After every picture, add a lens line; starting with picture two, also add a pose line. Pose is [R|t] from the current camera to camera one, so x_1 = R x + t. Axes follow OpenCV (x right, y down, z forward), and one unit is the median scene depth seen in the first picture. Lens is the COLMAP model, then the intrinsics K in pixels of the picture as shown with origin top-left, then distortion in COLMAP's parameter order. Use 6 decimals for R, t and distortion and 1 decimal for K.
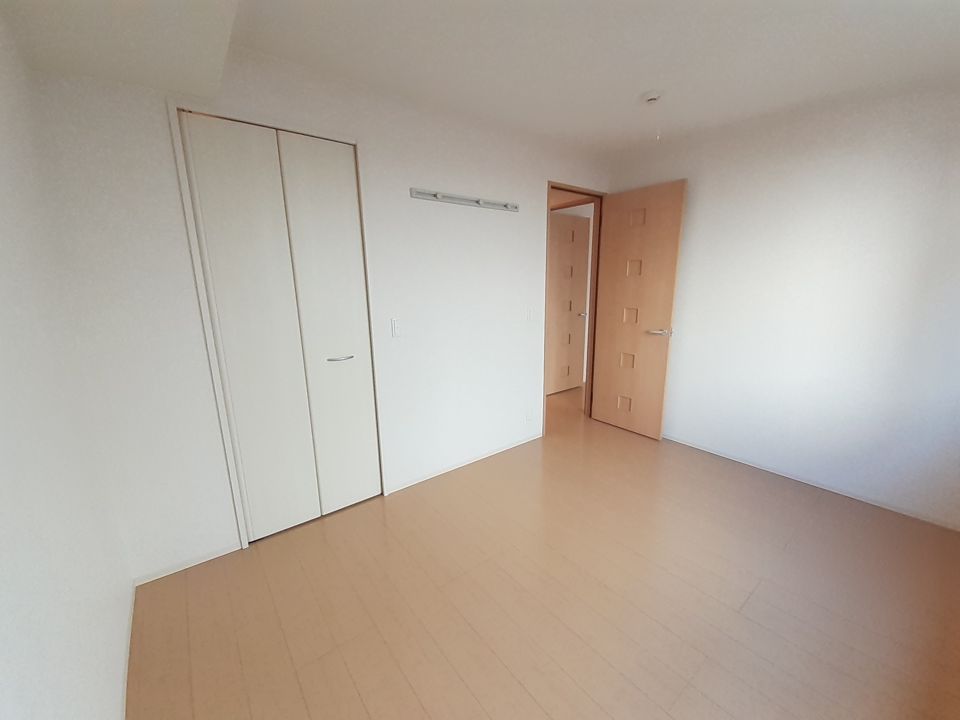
lens RADIAL K [[379.9, 0, 485.4], [0, 379.9, 362.3], [0, 0, 1]] dist [0.001740, -0.009461]
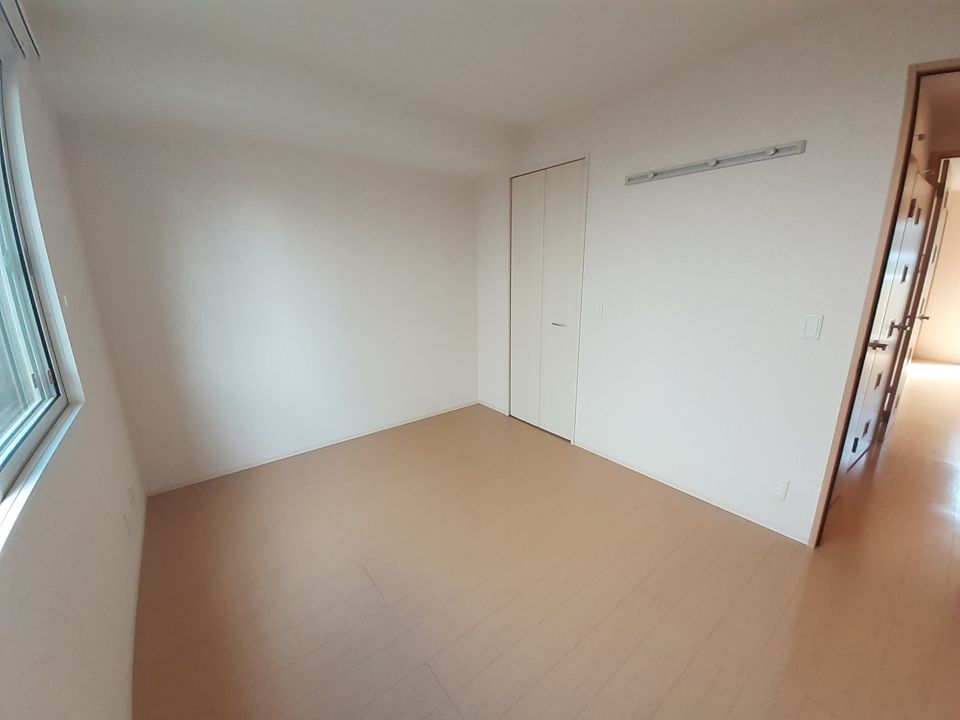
lens RADIAL K [[379.9, 0, 485.4], [0, 379.9, 362.3], [0, 0, 1]] dist [0.001740, -0.009461]
pose [[0.006401, 0.237057, -0.971475, 0.865040], [-0.215714, 0.948949, 0.230139, -0.117720], [0.976436, 0.208087, 0.057211, 0.609962]]
